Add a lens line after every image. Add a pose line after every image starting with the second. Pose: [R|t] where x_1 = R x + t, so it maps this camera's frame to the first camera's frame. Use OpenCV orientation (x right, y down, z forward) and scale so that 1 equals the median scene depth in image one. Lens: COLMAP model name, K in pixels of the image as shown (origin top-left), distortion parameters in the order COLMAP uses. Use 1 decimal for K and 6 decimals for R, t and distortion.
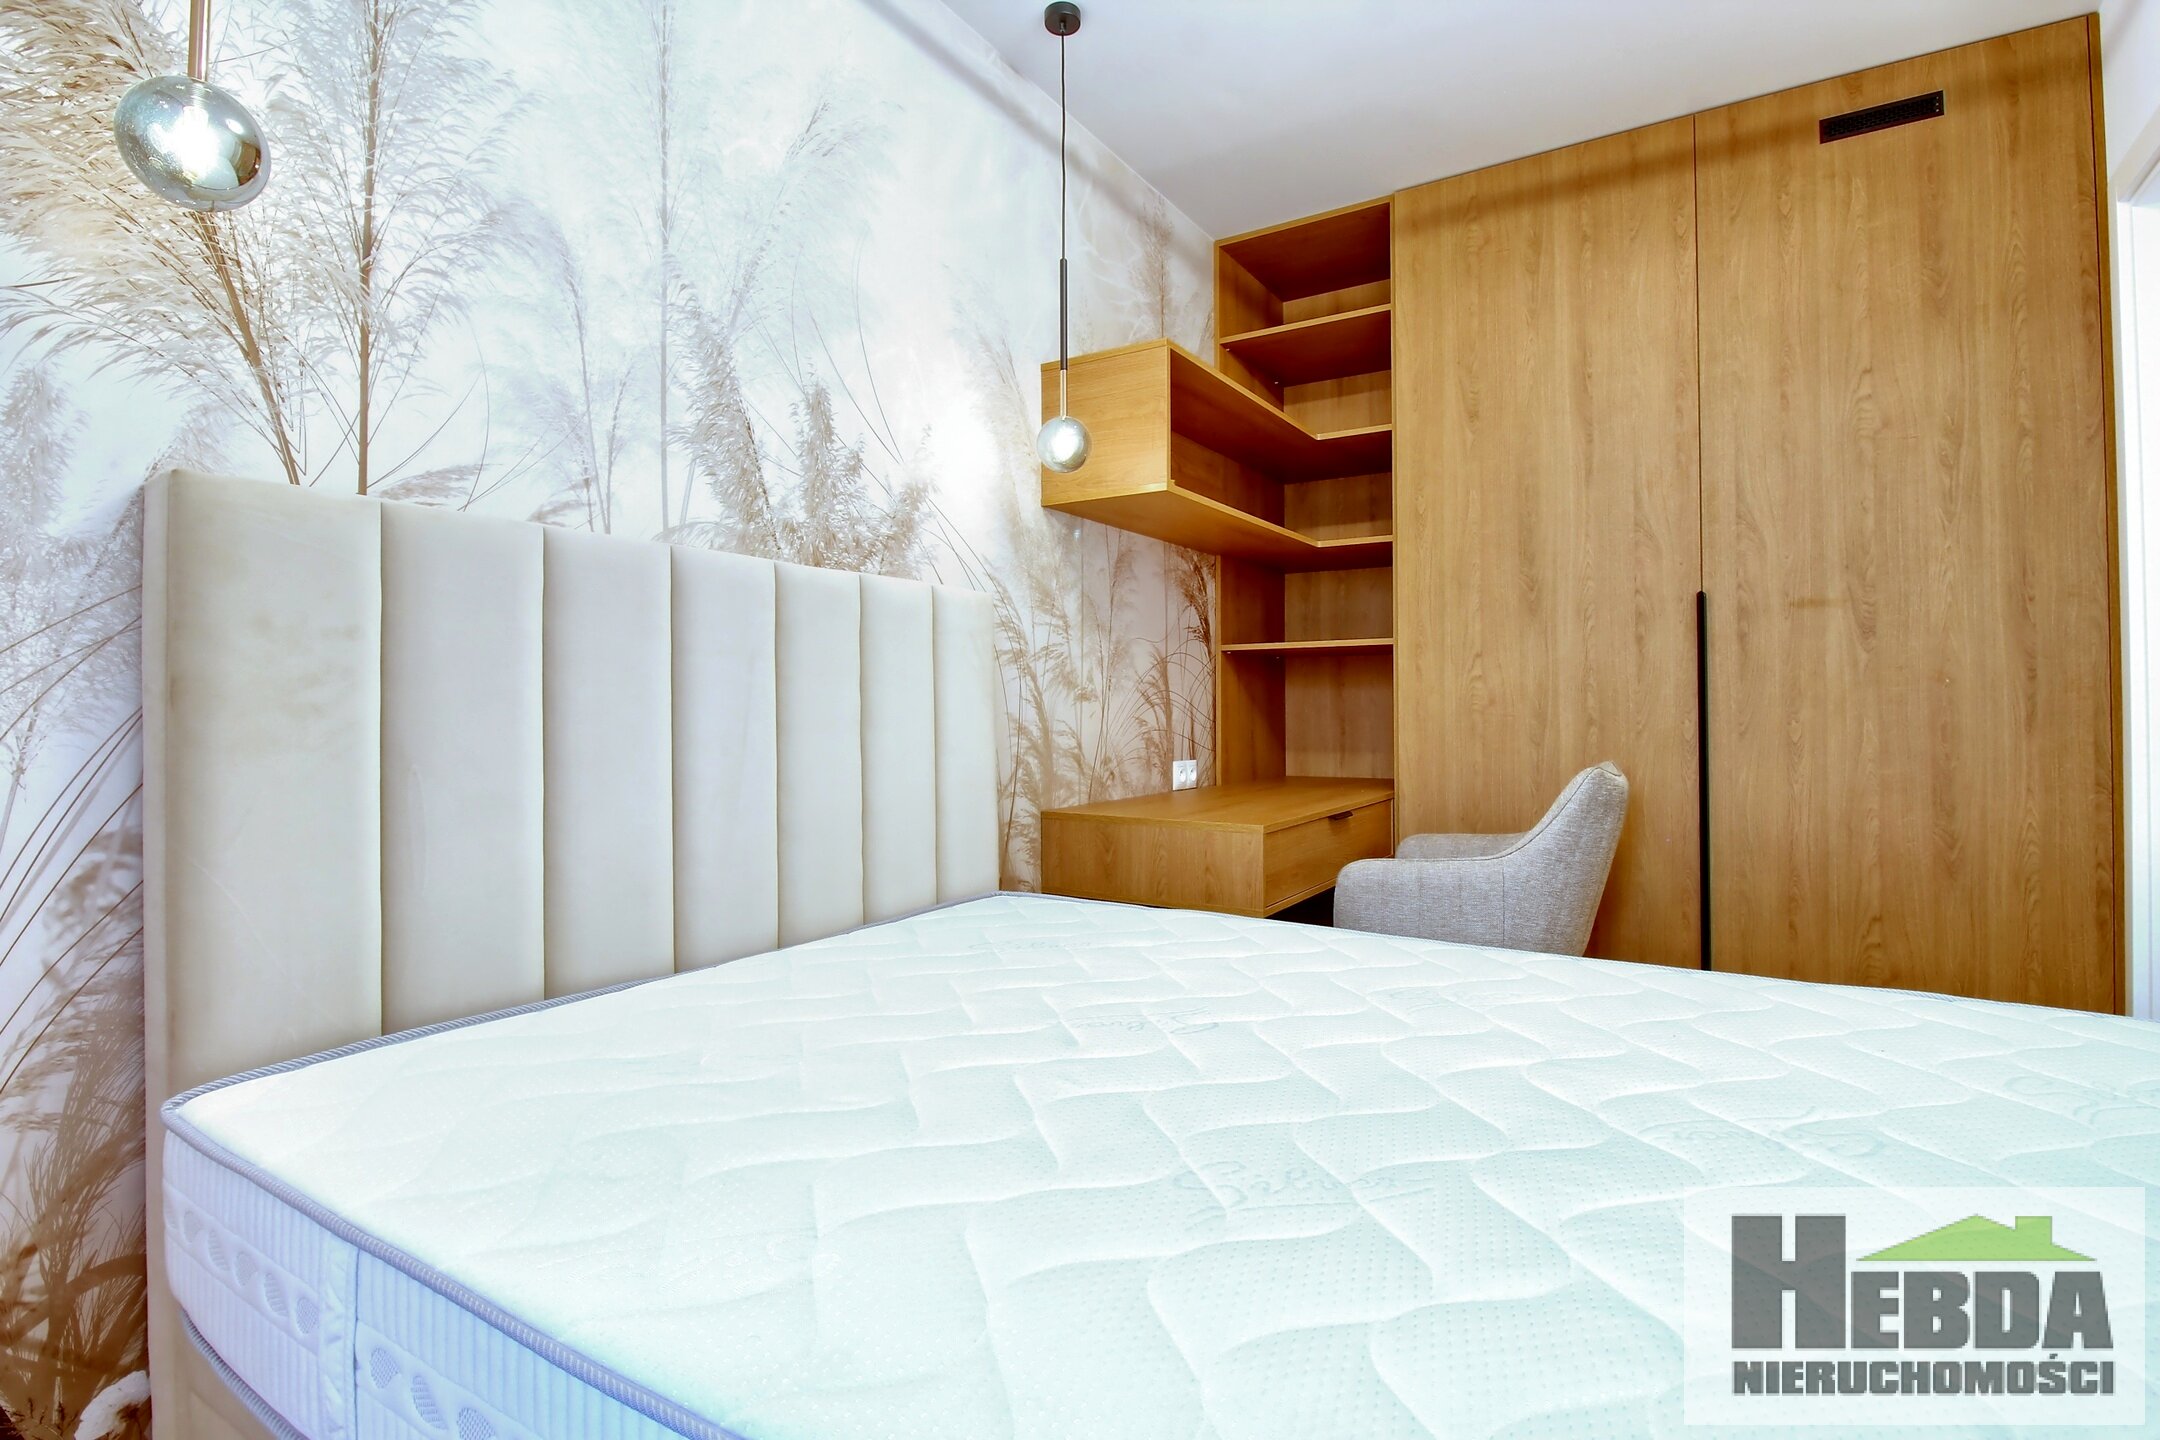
lens RADIAL K [[1047.2, 0, 1079.9], [0, 1047.2, 715.1], [0, 0, 1]] dist [-0.021445, -0.000771]
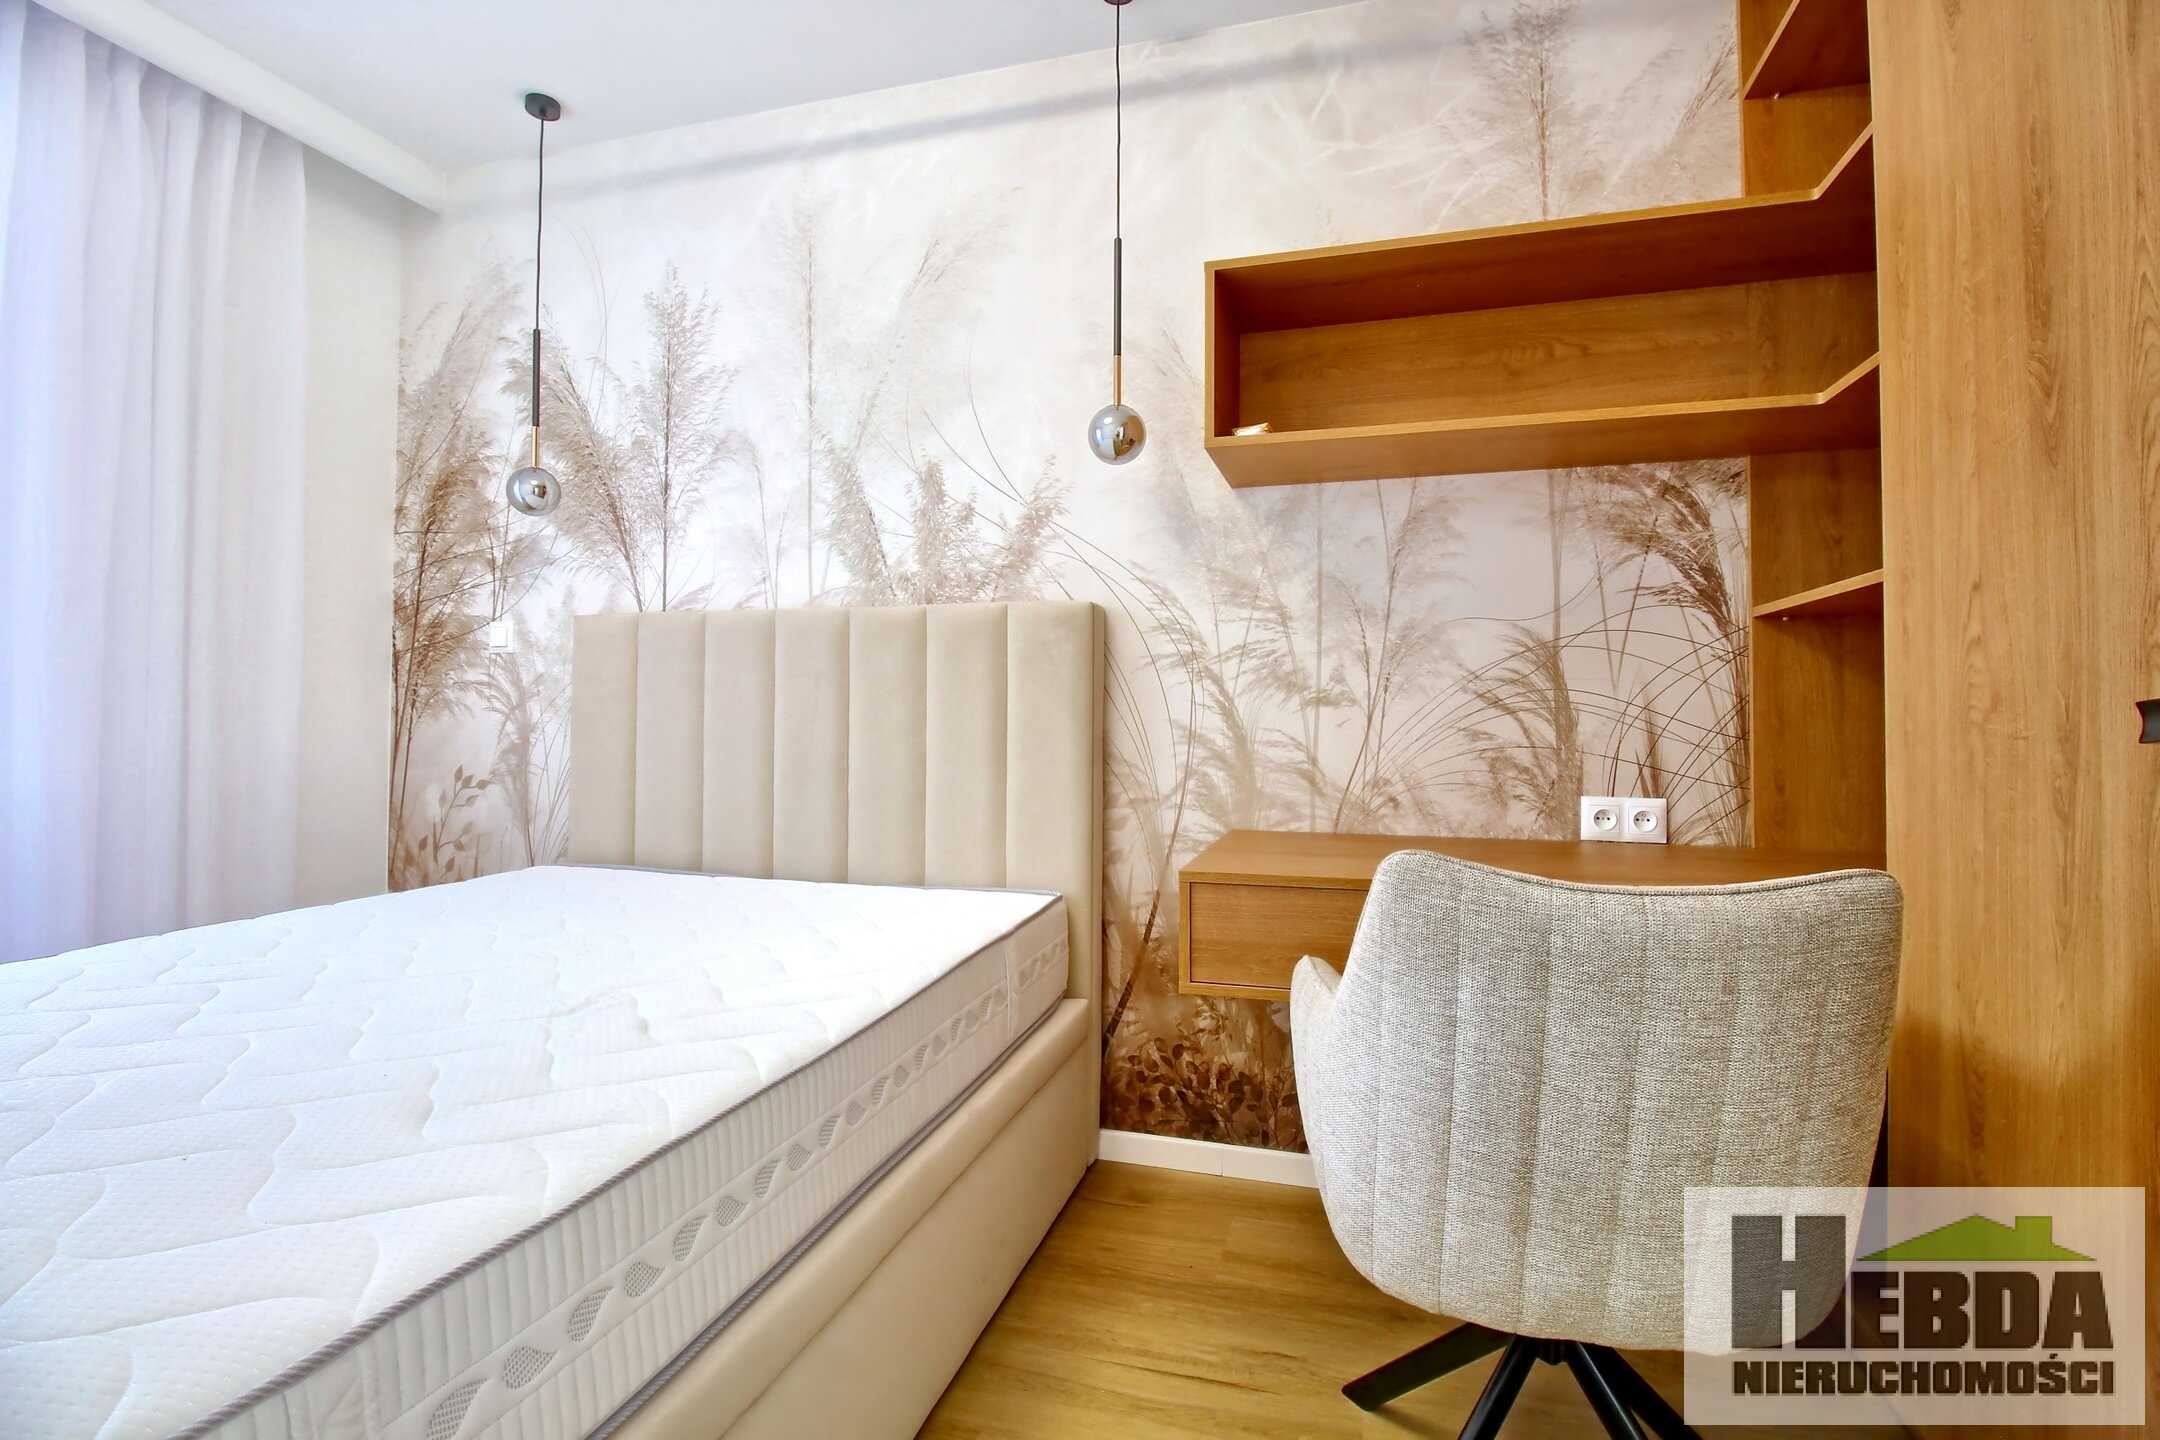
lens RADIAL K [[1000.8, 0, 1081.7], [0, 1000.8, 705.8], [0, 0, 1]] dist [-0.006470, -0.008001]
pose [[0.274399, -0.006180, -0.961596, 0.890068], [-0.009028, 0.999919, -0.009002, -0.006226], [0.961574, 0.011151, 0.274321, 0.763752]]
